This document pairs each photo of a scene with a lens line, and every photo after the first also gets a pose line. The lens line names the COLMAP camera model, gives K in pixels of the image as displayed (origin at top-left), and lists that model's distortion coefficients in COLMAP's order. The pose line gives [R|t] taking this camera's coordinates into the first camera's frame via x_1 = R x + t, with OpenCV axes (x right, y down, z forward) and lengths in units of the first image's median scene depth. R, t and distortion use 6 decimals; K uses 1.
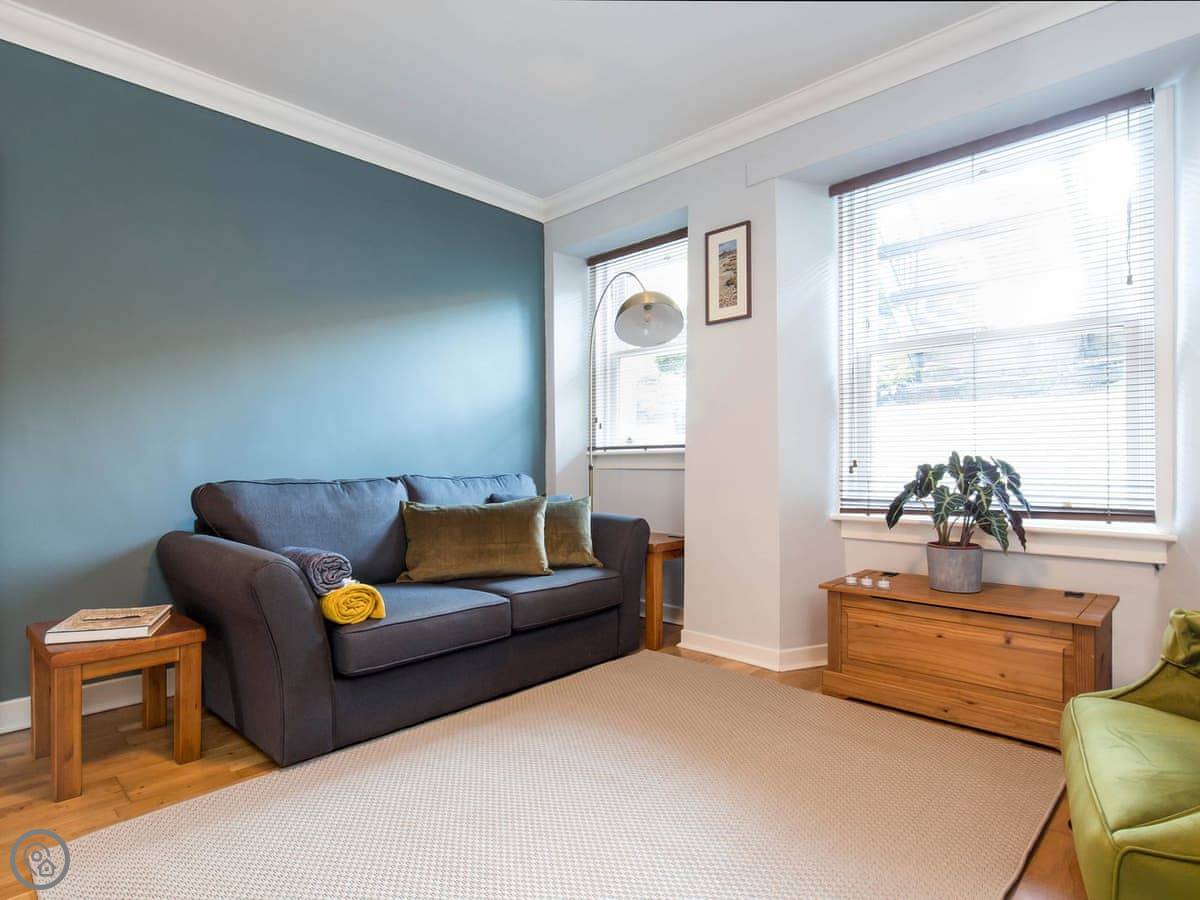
lens RADIAL K [[660.5, 0, 596.3], [0, 660.5, 453.9], [0, 0, 1]] dist [0.006284, 0.001547]
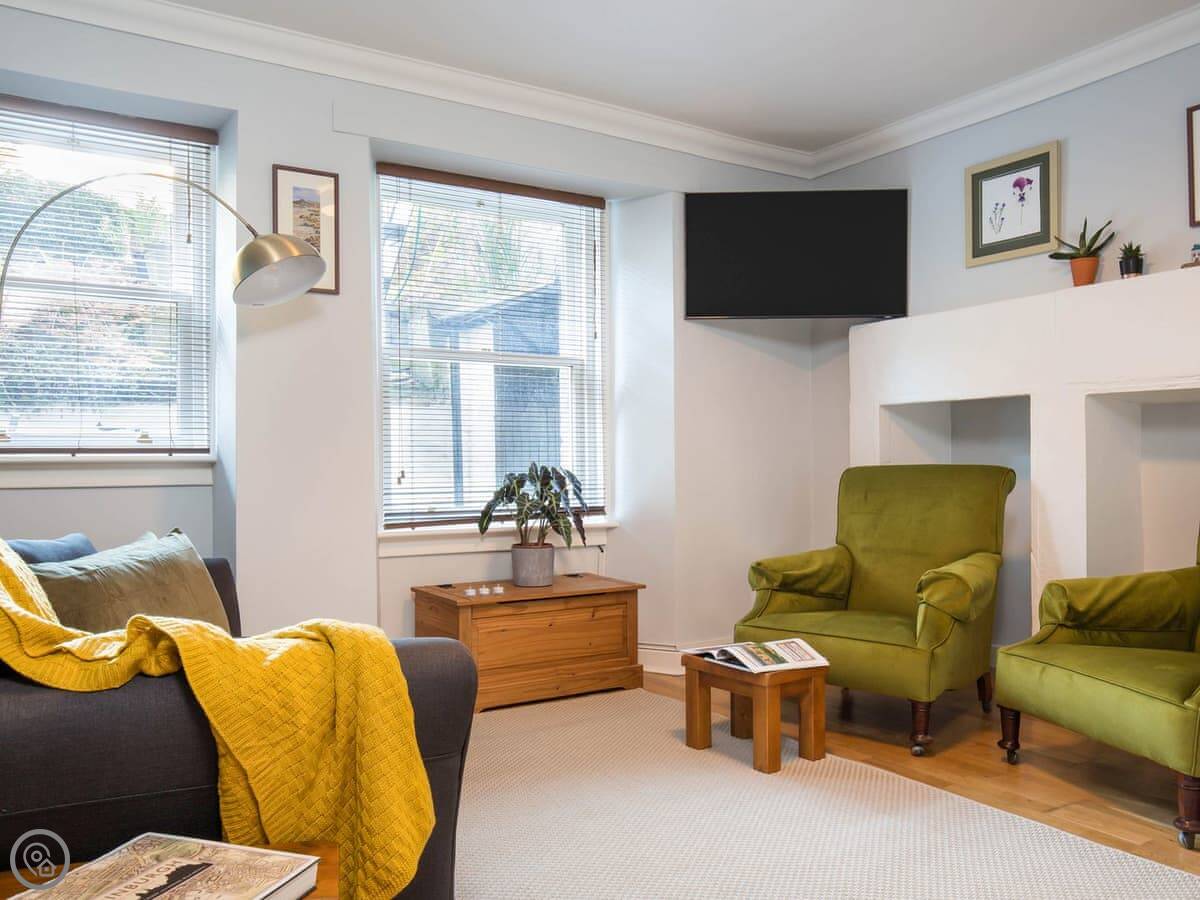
lens RADIAL K [[974.2, 0, 603.4], [0, 974.2, 449.5], [0, 0, 1]] dist [0.013163, 0.001094]
pose [[0.239087, 0.017861, 0.970834, -1.019793], [-0.005092, 0.999840, -0.017141, 0.002717], [-0.970985, -0.000846, 0.239140, 0.483724]]
